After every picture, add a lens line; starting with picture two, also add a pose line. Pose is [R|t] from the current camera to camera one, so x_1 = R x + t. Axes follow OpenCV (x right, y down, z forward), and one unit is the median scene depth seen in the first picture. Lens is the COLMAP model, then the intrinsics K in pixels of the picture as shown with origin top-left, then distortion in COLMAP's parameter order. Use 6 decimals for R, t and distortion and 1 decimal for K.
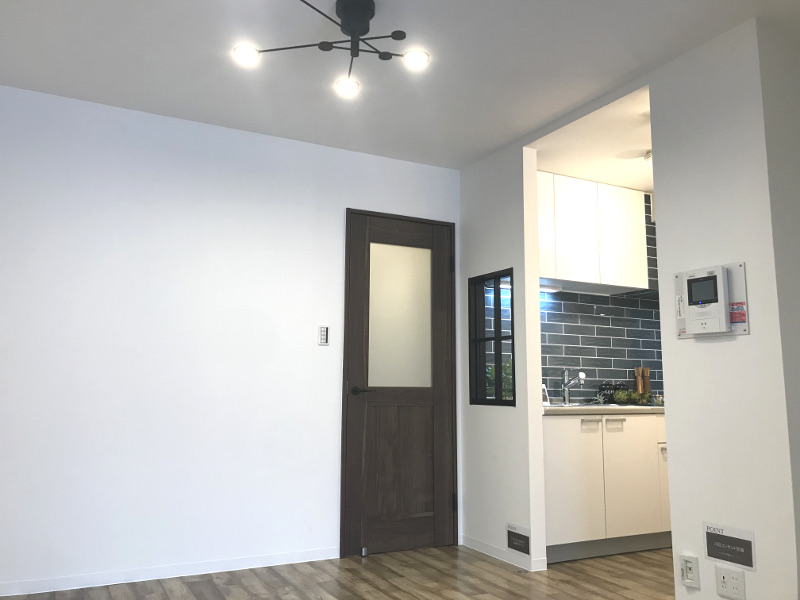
lens RADIAL K [[660.9, 0, 384.3], [0, 660.9, 295.1], [0, 0, 1]] dist [0.014540, 0.001420]
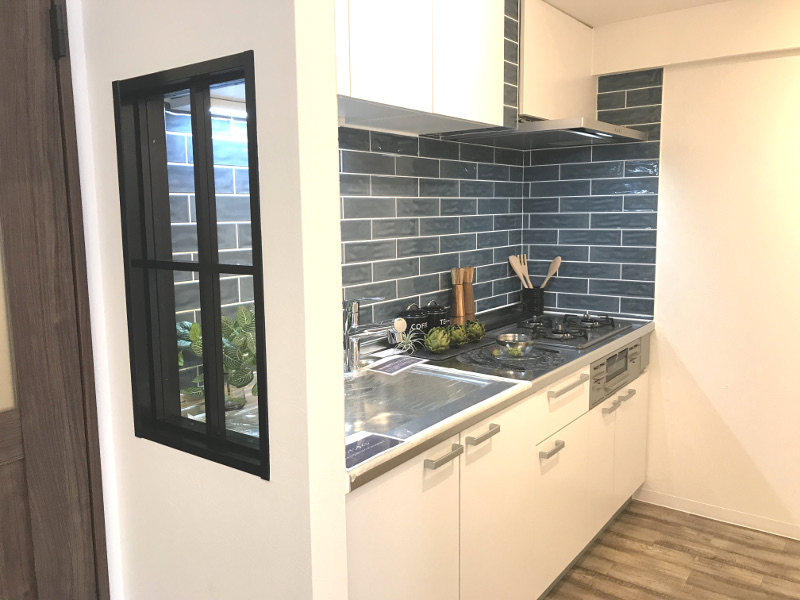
lens RADIAL K [[660.9, 0, 384.3], [0, 660.9, 295.1], [0, 0, 1]] dist [0.014540, 0.001420]
pose [[0.900715, -0.076898, 0.427551, 0.097163], [-0.039446, 0.965665, 0.256780, -0.012336], [-0.432617, -0.248150, 0.866755, 0.605399]]
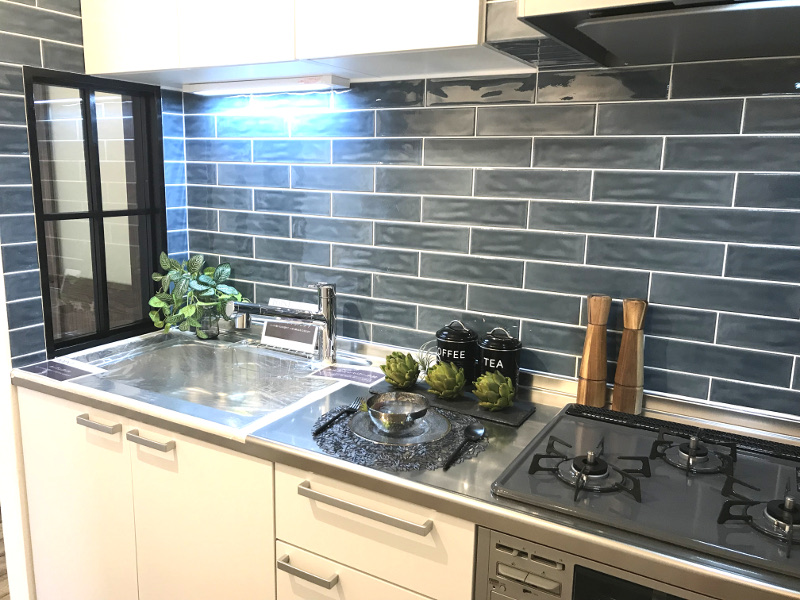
lens RADIAL K [[652.4, 0, 400.0], [0, 652.4, 300.0], [0, 0, 1]] dist [0.006565, 0.000122]
pose [[0.551859, 0.159250, -0.818591, 0.664448], [0.097356, 0.962583, 0.252896, 0.024755], [0.828235, -0.219258, 0.515706, 0.855857]]
